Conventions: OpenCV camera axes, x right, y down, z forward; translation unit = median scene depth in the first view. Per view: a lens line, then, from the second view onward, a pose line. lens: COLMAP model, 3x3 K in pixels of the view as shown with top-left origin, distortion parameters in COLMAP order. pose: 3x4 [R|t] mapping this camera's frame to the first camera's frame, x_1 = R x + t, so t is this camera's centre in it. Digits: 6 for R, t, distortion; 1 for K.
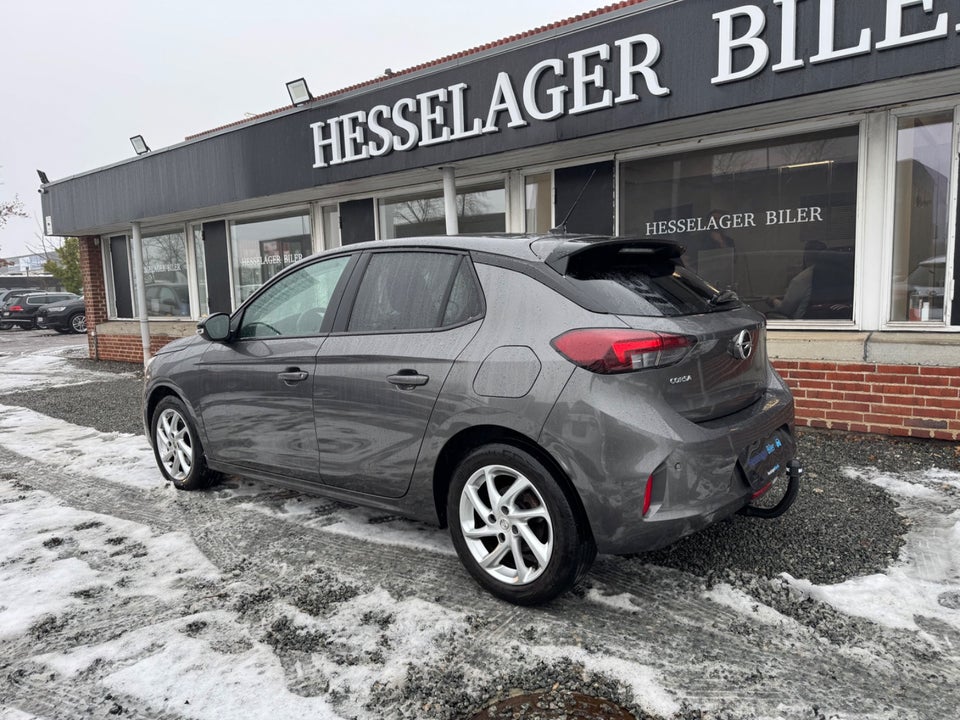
lens RADIAL K [[680.9, 0, 479.3], [0, 680.9, 358.4], [0, 0, 1]] dist [0.020814, -0.023829]
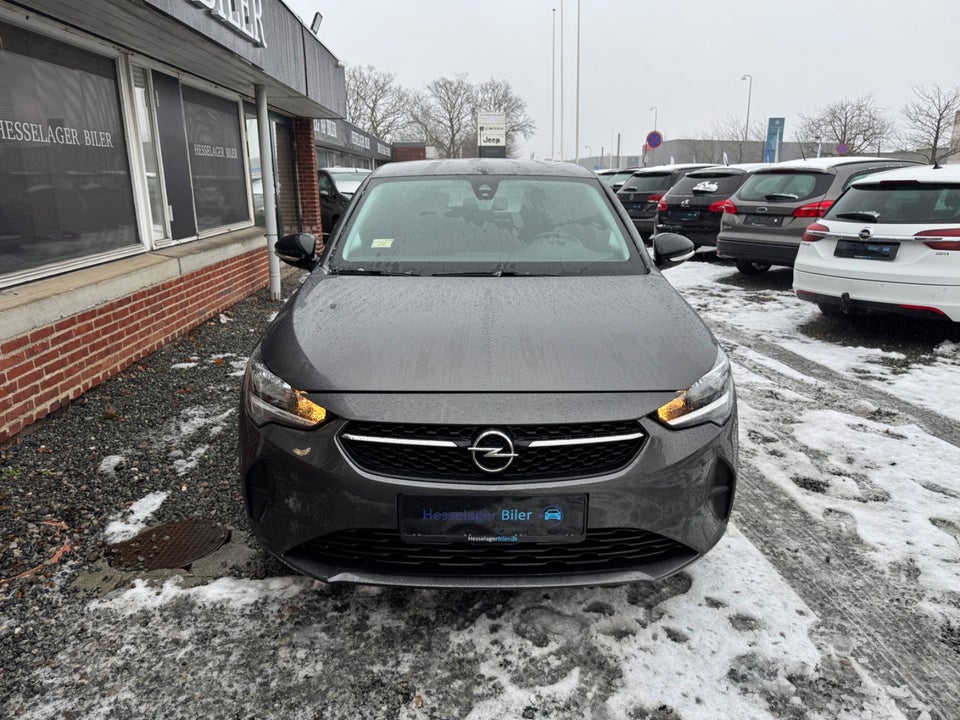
lens RADIAL K [[680.9, 0, 479.8], [0, 680.9, 359.7], [0, 0, 1]] dist [0.020814, -0.023829]
pose [[-0.654717, -0.161975, 0.738315, -0.909636], [0.107873, 0.946750, 0.303360, -0.210805], [-0.748137, 0.278259, -0.602381, 1.782674]]
